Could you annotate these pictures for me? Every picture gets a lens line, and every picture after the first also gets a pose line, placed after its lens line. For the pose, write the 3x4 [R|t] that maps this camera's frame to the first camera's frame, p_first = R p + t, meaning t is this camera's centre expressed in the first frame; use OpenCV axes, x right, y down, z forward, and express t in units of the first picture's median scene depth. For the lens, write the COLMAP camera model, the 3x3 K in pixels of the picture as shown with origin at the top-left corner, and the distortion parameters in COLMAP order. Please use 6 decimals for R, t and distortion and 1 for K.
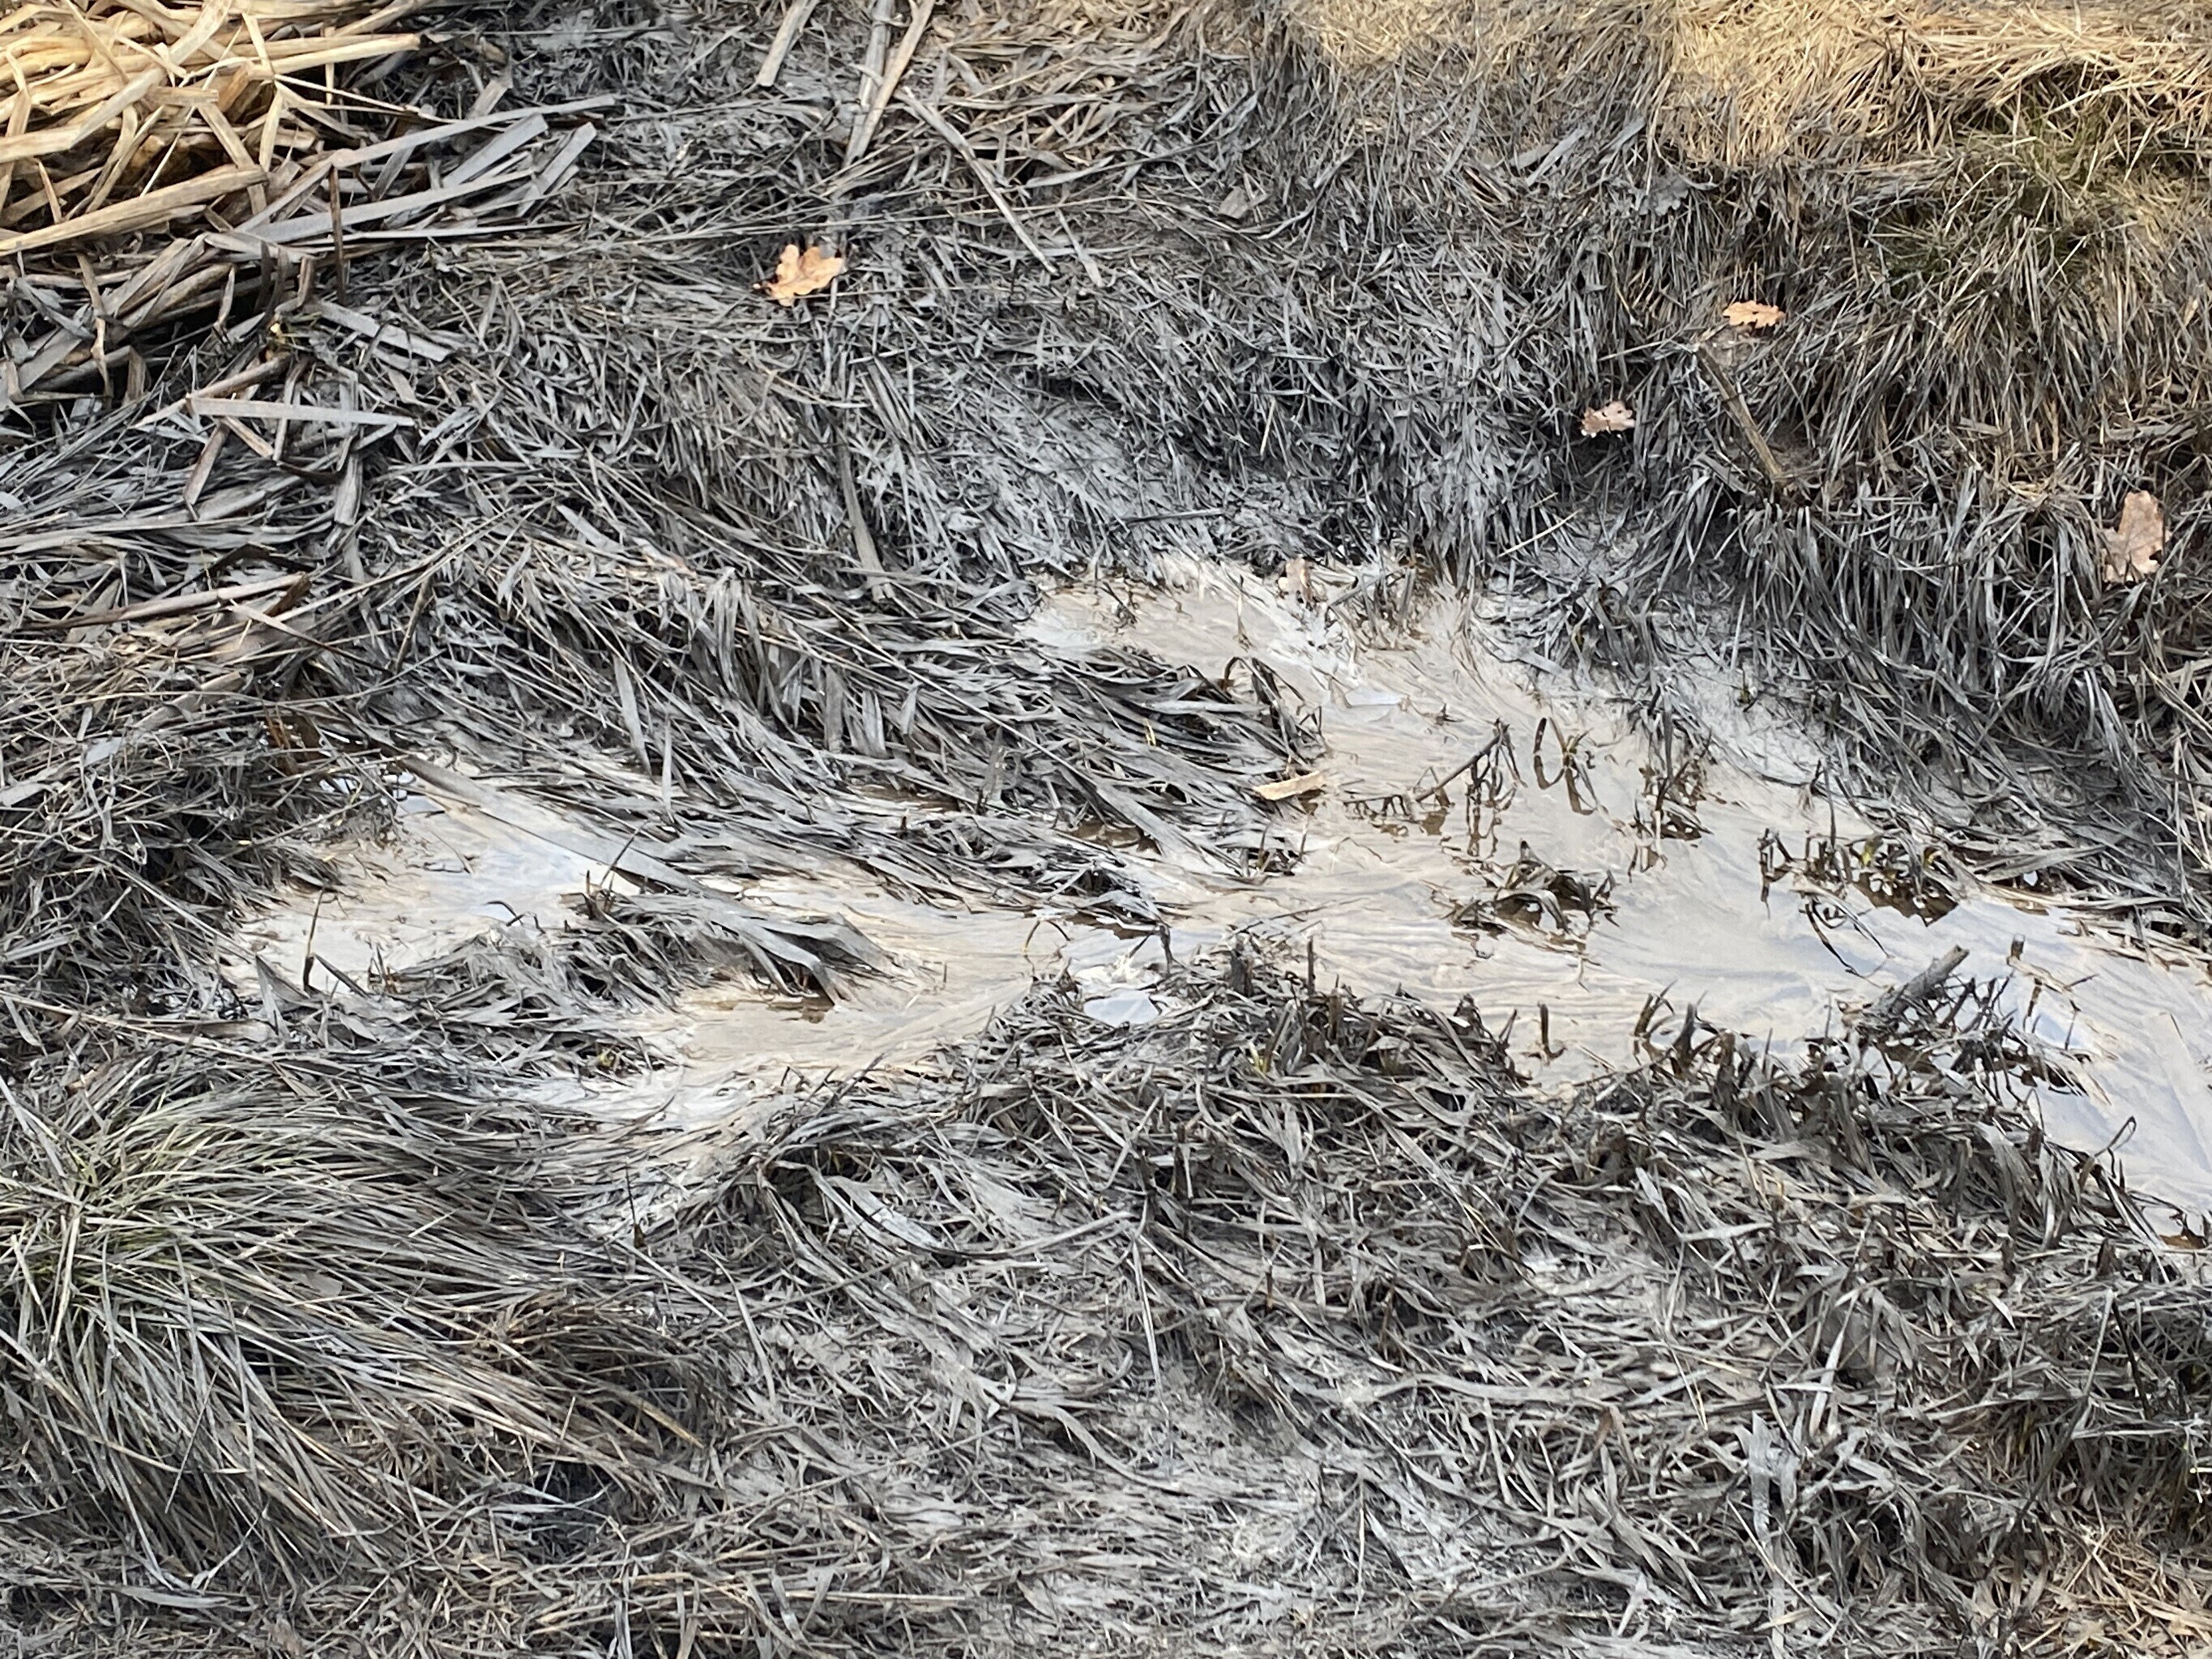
lens RADIAL K [[3048.5, 0, 1083.0], [0, 3048.5, 832.7], [0, 0, 1]] dist [0.141023, 0.000000]
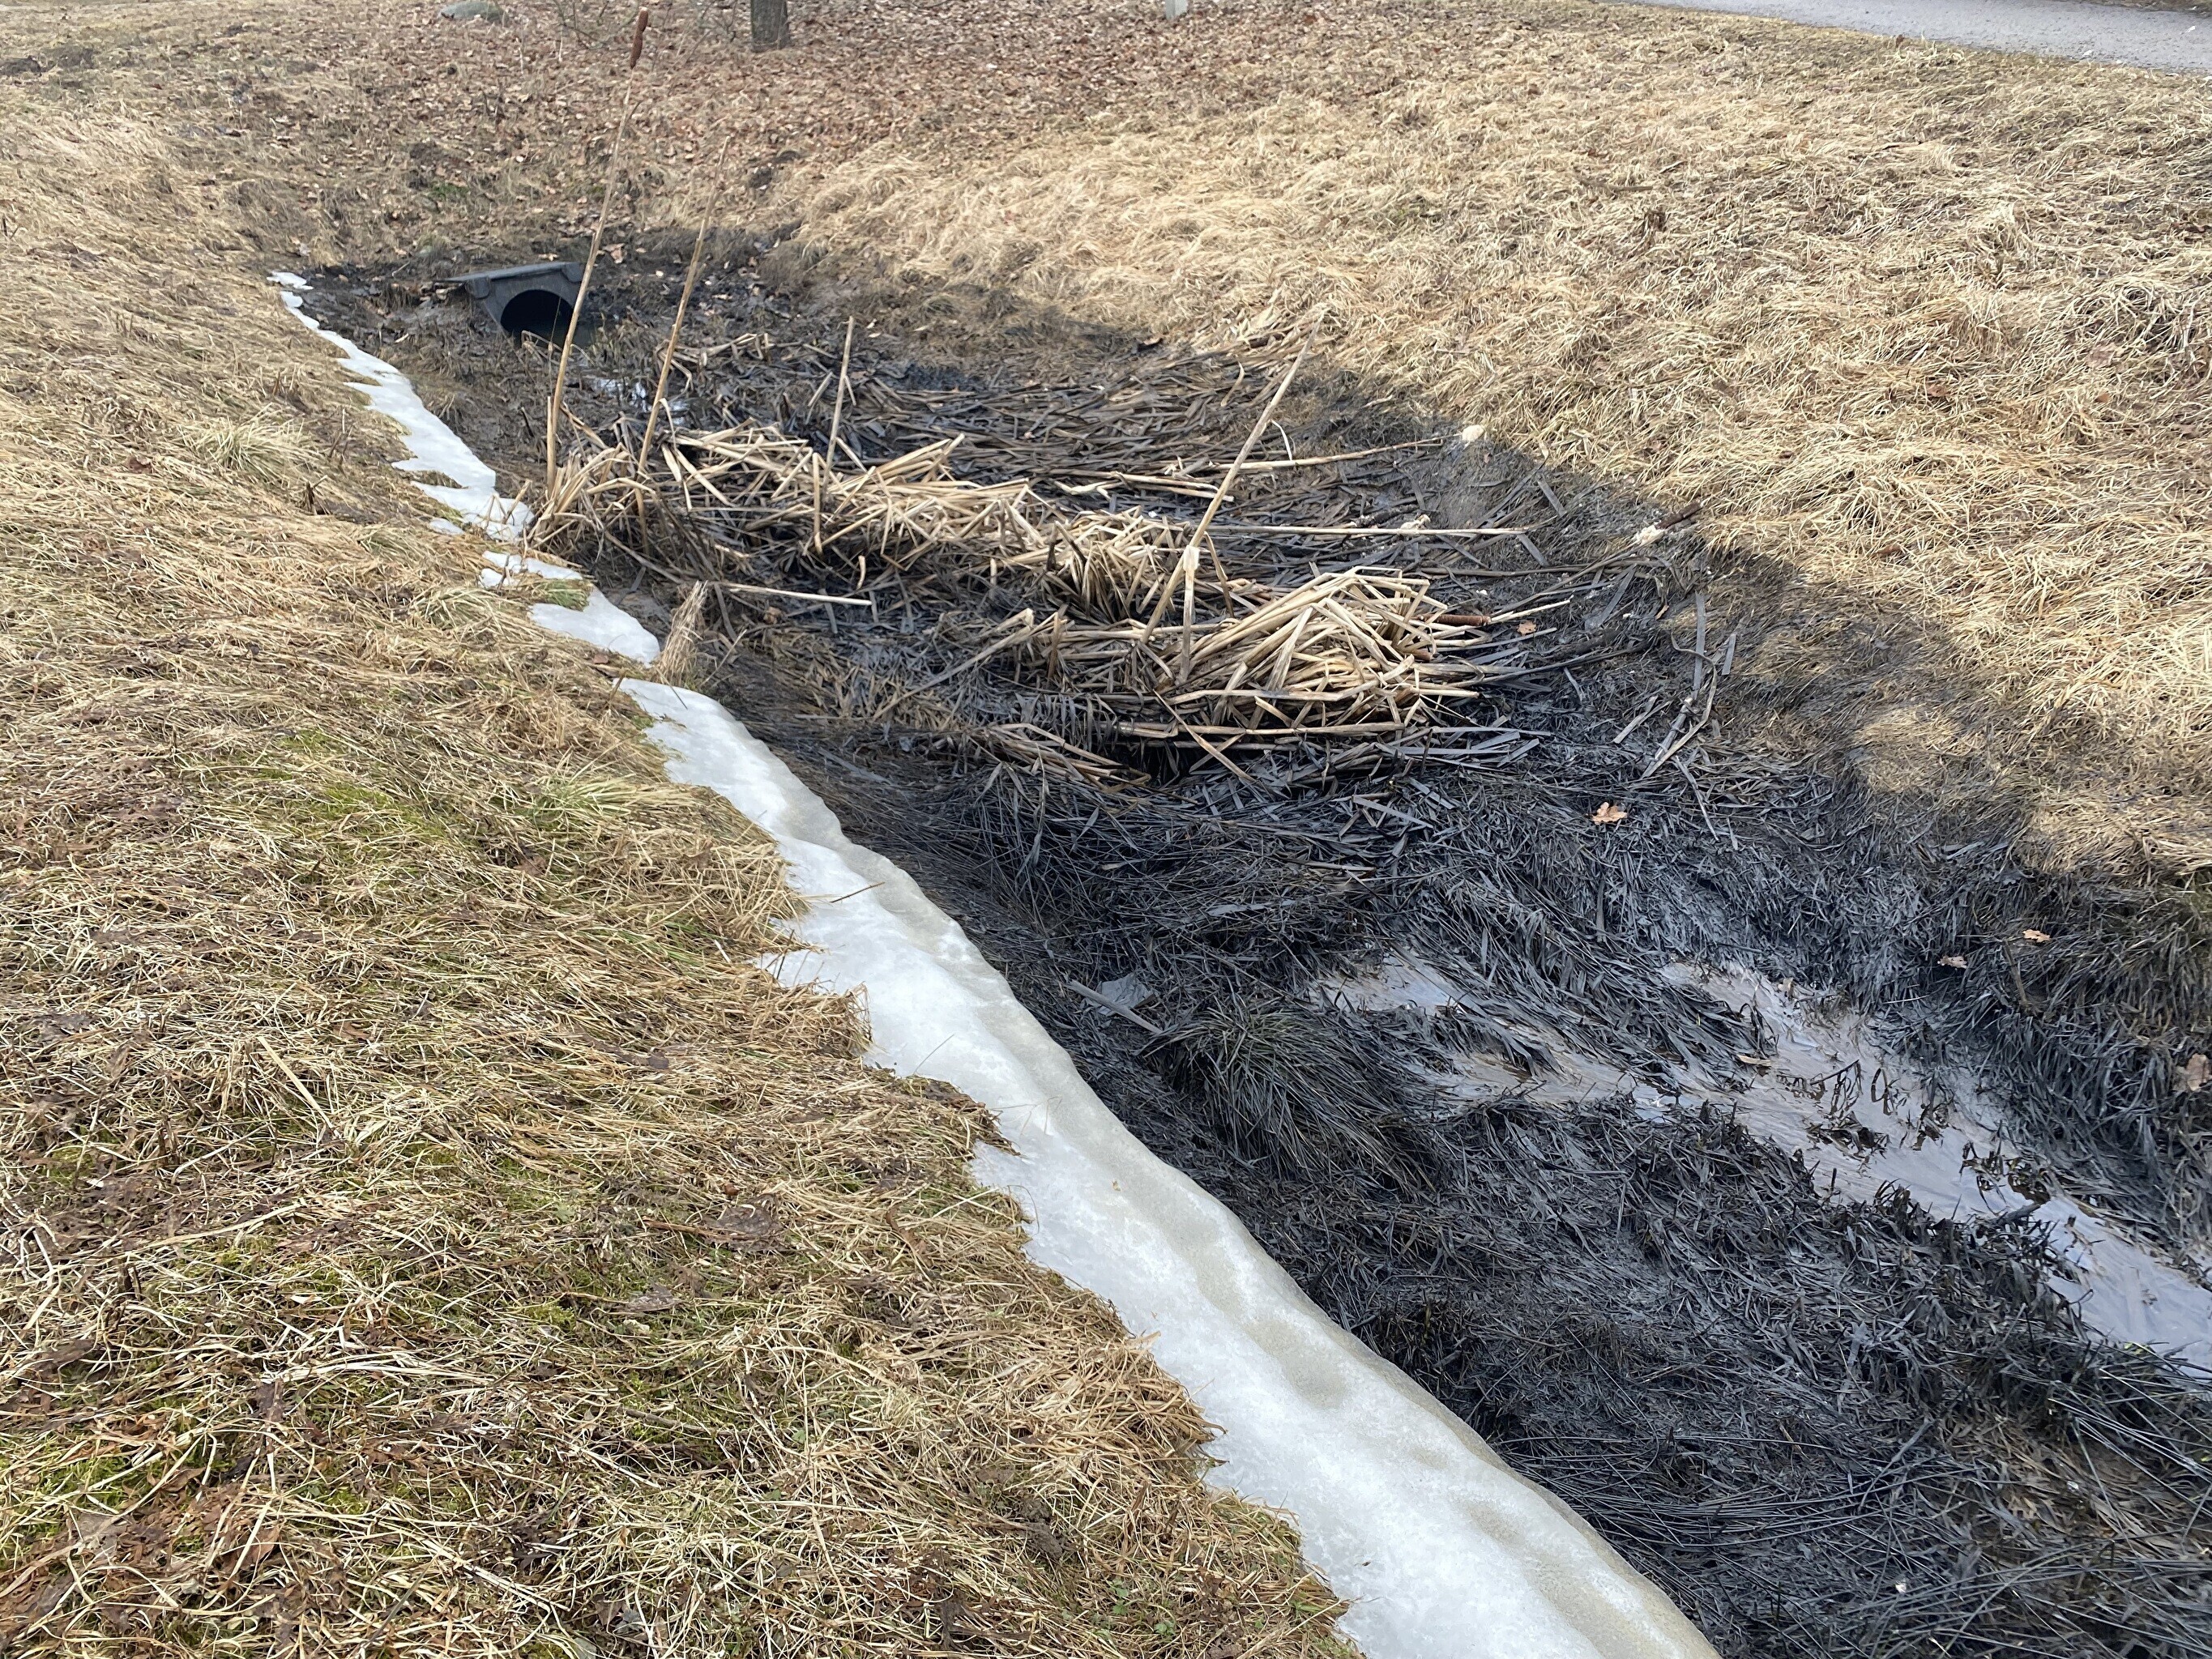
lens RADIAL K [[1705.0, 0, 1114.6], [0, 1705.0, 813.6], [0, 0, 1]] dist [-0.008157, 0.015528]
pose [[0.891731, 0.247268, -0.379044, 0.075815], [-0.320703, 0.936209, -0.143747, 0.143775], [0.319320, 0.249744, 0.914146, -0.359782]]
